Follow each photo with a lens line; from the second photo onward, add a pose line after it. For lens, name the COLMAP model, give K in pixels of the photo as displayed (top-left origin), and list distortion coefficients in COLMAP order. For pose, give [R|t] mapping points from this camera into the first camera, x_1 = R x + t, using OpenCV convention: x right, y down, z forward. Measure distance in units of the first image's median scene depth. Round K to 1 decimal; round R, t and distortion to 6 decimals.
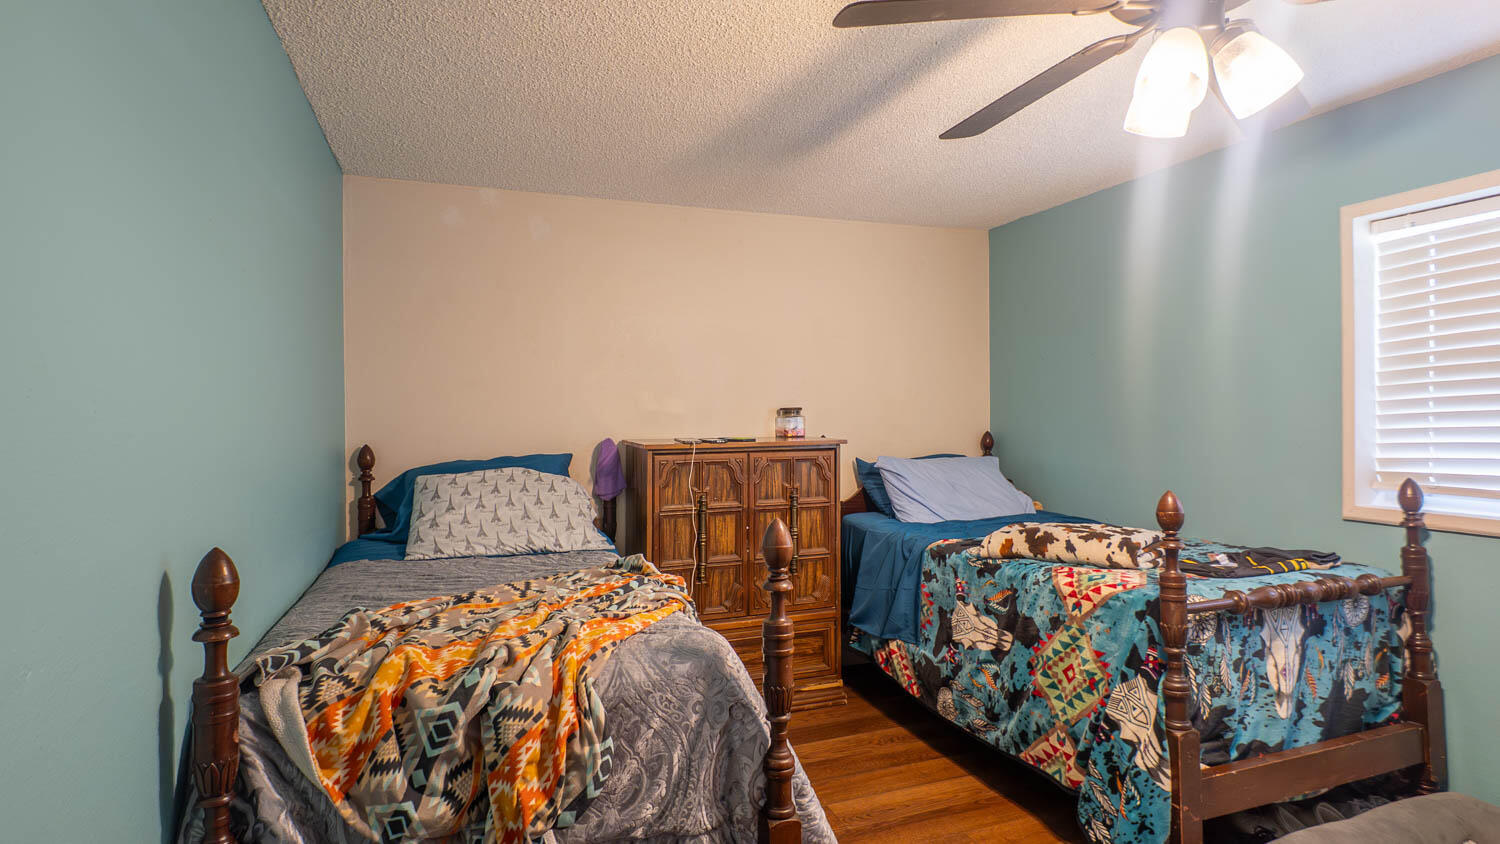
lens RADIAL K [[774.3, 0, 760.6], [0, 774.3, 420.8], [0, 0, 1]] dist [0.007024, -0.018487]
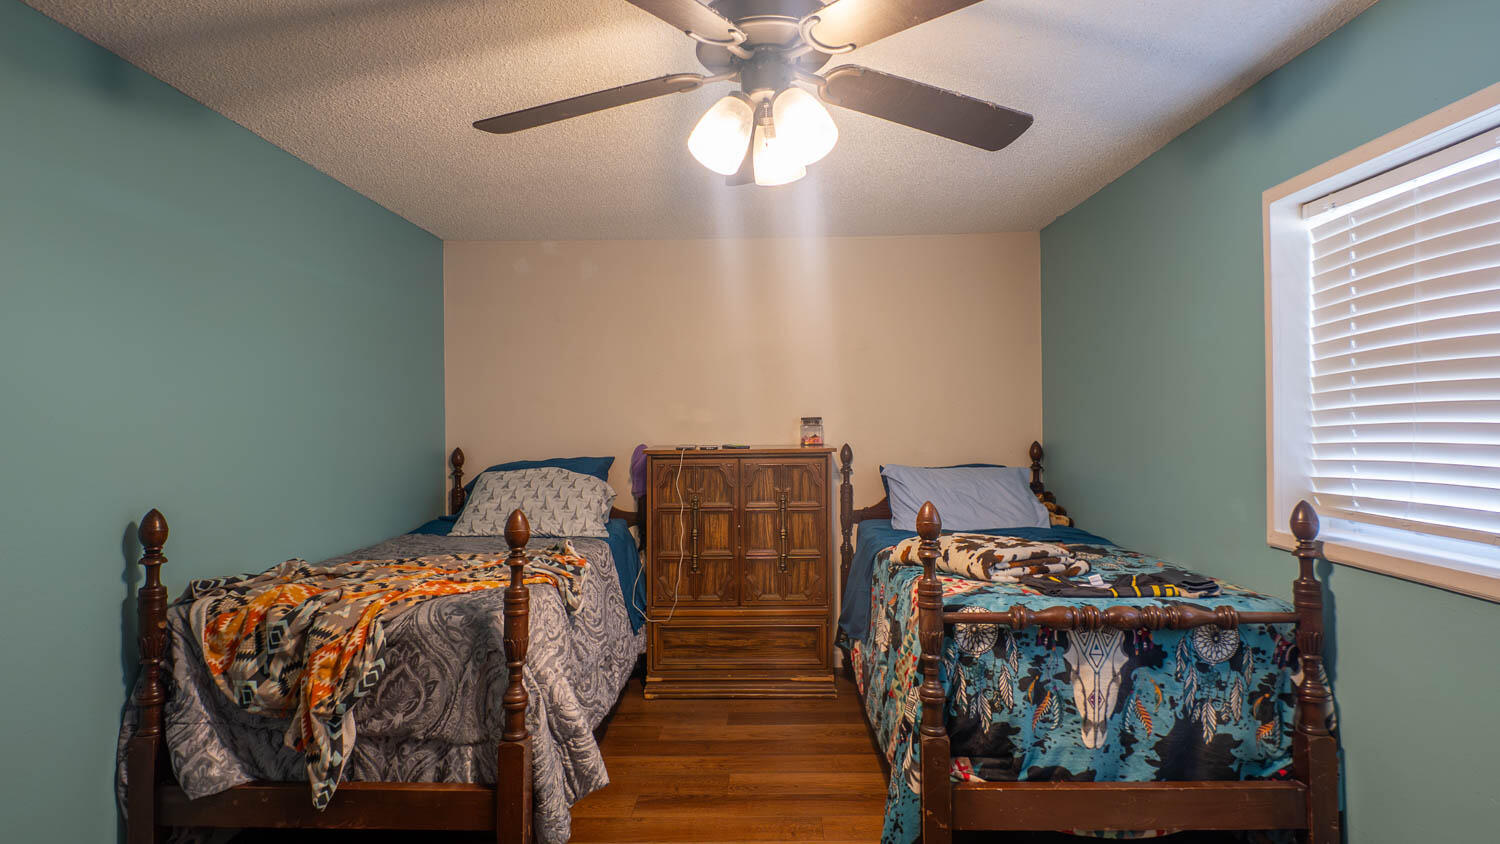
lens RADIAL K [[774.3, 0, 749.3], [0, 774.3, 413.9], [0, 0, 1]] dist [0.007024, -0.018487]
pose [[0.929532, -0.004244, -0.368718, 0.587961], [-0.001255, 0.999892, -0.014672, -0.009534], [0.368740, 0.014101, 0.929426, -0.040962]]
